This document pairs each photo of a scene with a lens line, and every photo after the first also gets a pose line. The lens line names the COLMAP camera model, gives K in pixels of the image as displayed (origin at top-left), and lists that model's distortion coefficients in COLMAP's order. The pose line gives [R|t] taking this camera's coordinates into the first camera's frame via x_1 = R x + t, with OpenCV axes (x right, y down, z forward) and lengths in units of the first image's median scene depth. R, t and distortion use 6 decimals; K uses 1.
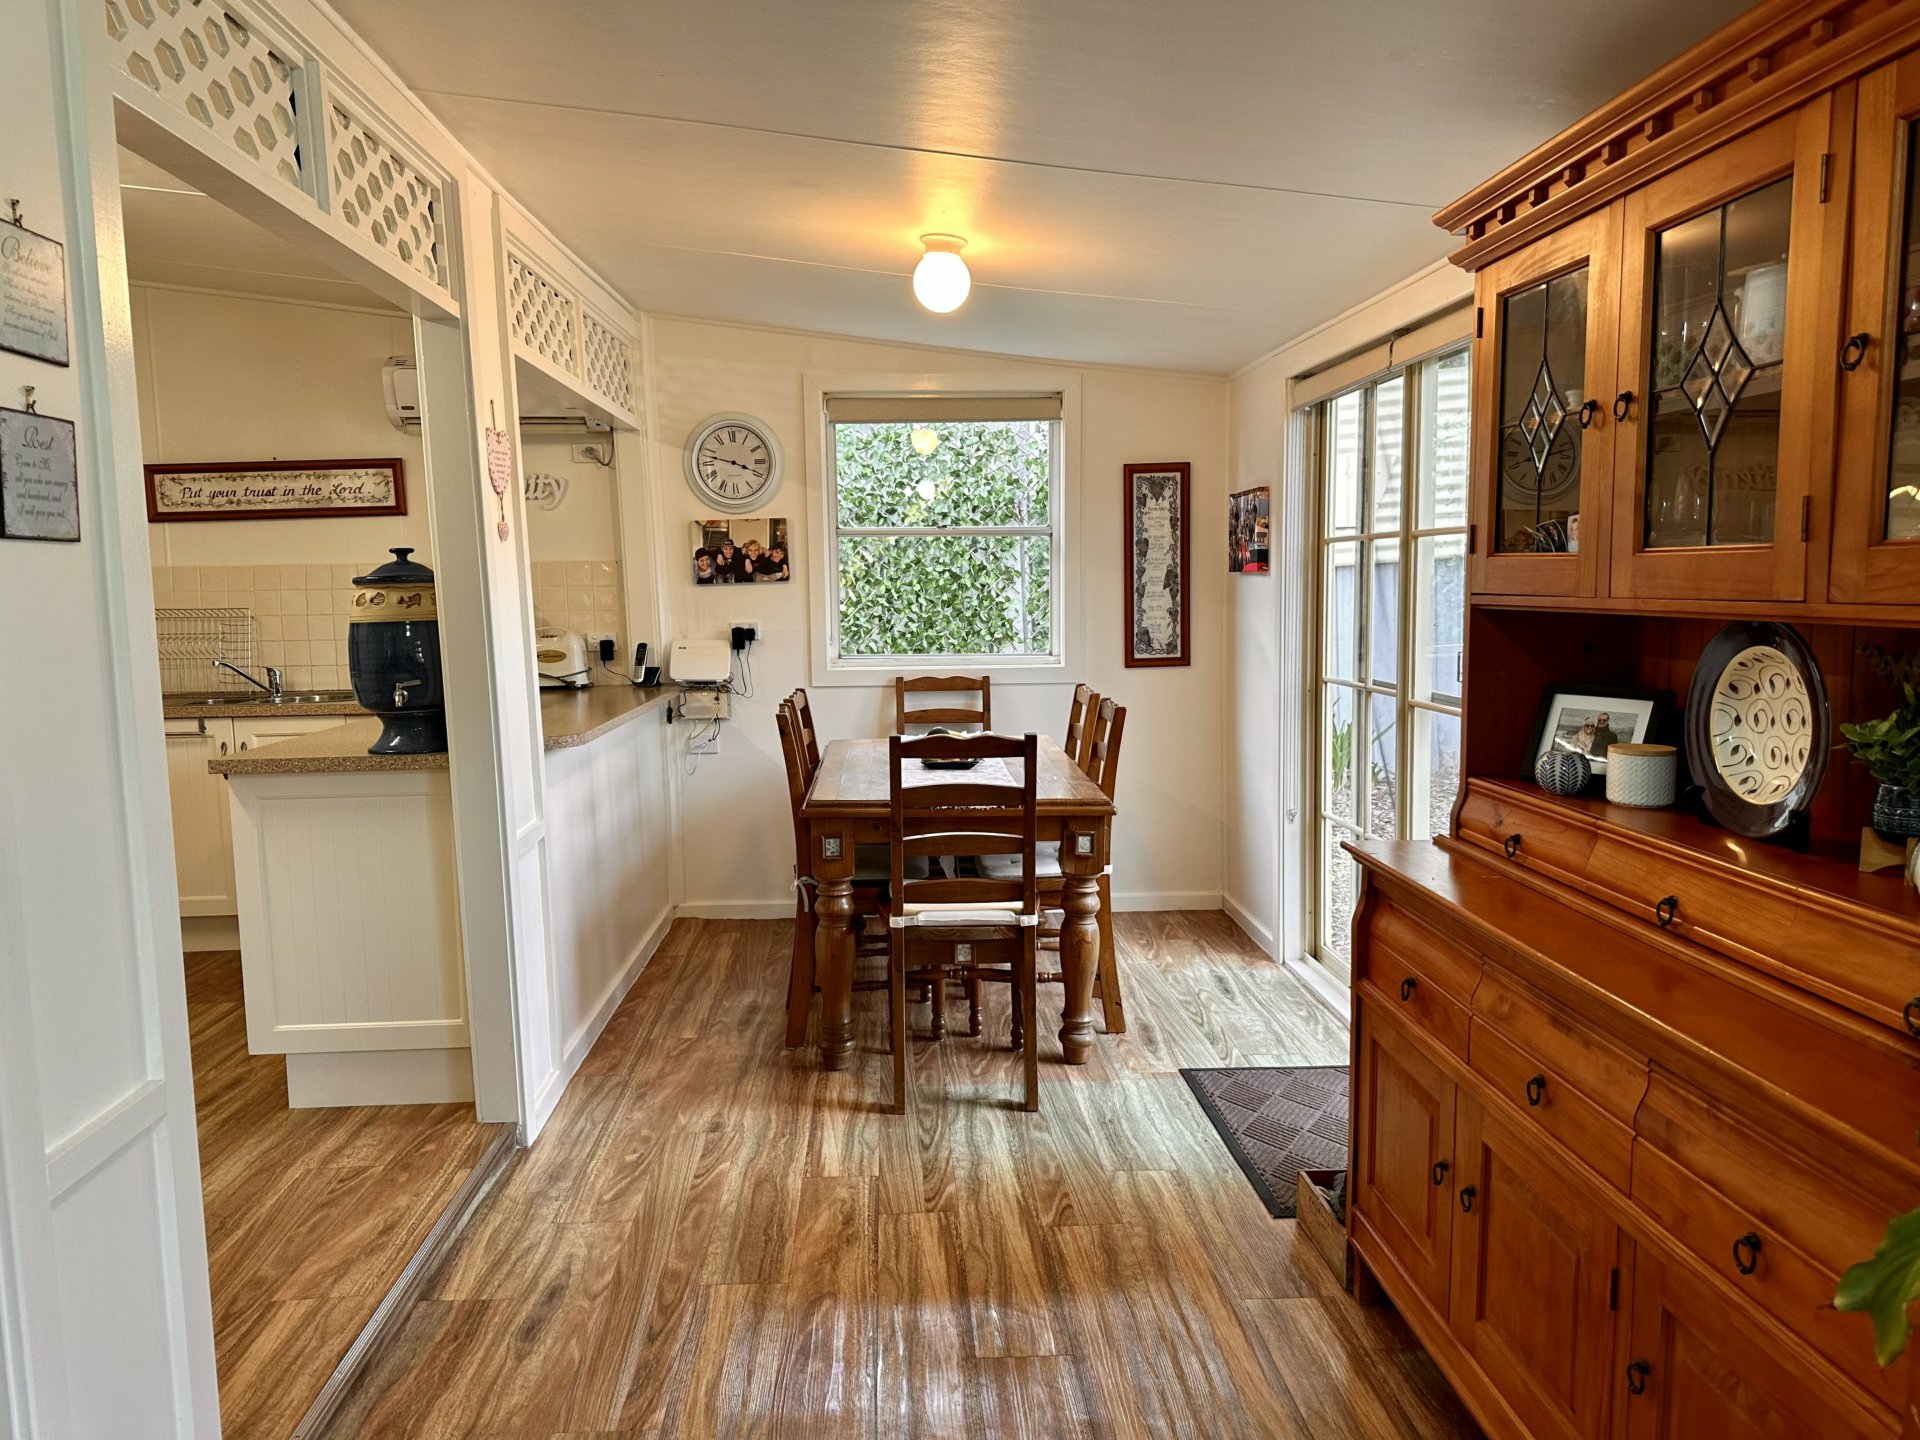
lens RADIAL K [[1333.3, 0, 960.0], [0, 1333.3, 720.0], [0, 0, 1]] dist [0.006172, -0.018462]
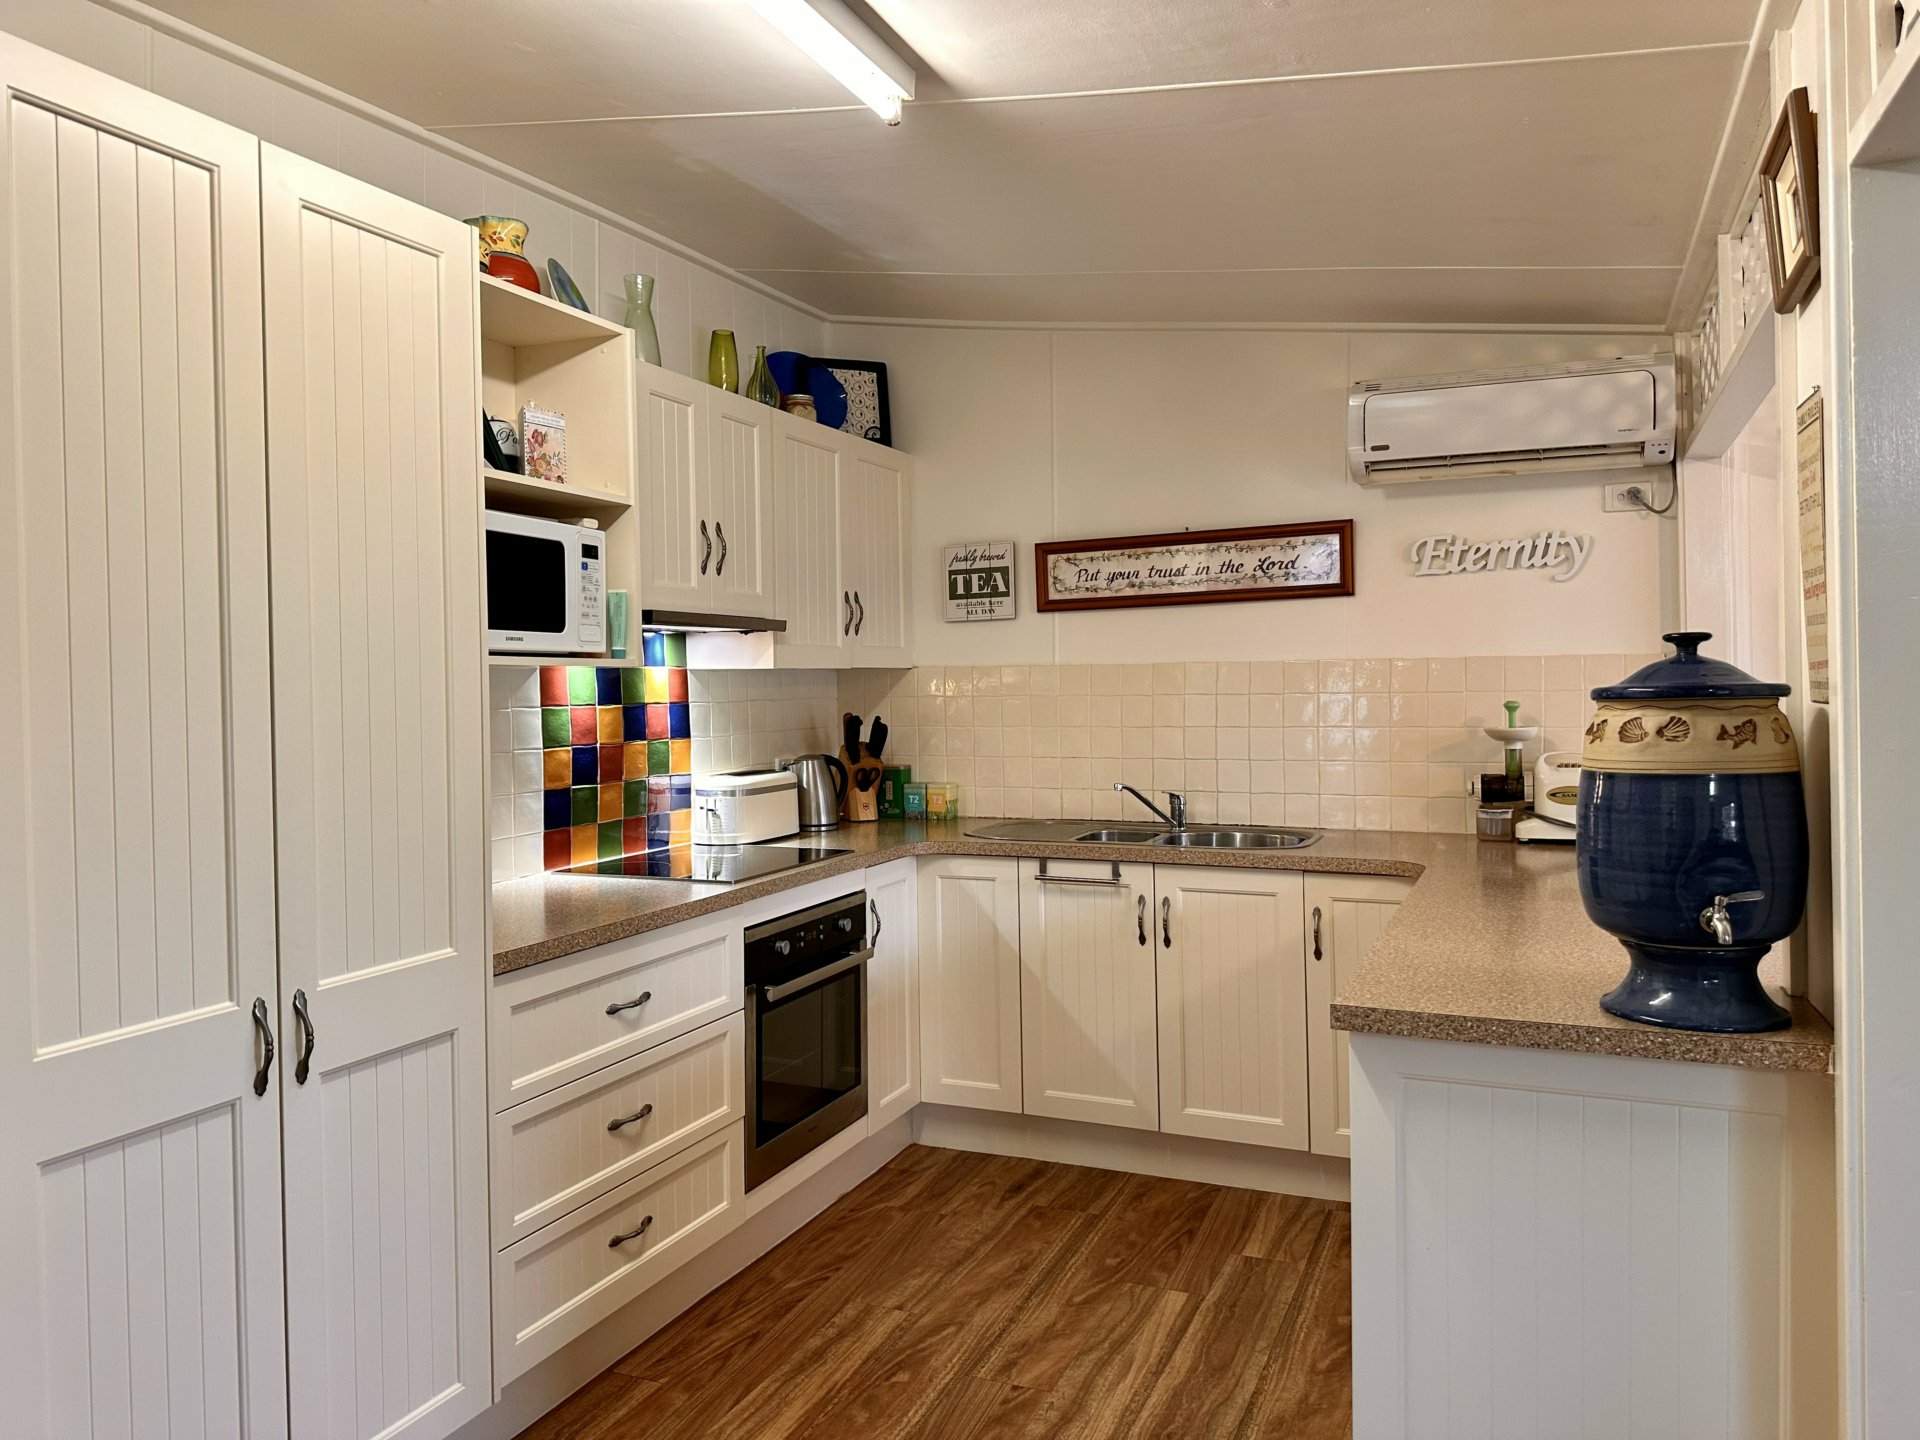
lens RADIAL K [[1333.3, 0, 960.0], [0, 1333.3, 720.0], [0, 0, 1]] dist [0.006172, -0.018462]
pose [[0.887855, 0.014025, -0.459910, -0.268844], [-0.045861, 0.997255, -0.058124, -0.030988], [0.457833, 0.072698, 0.886061, 0.246714]]
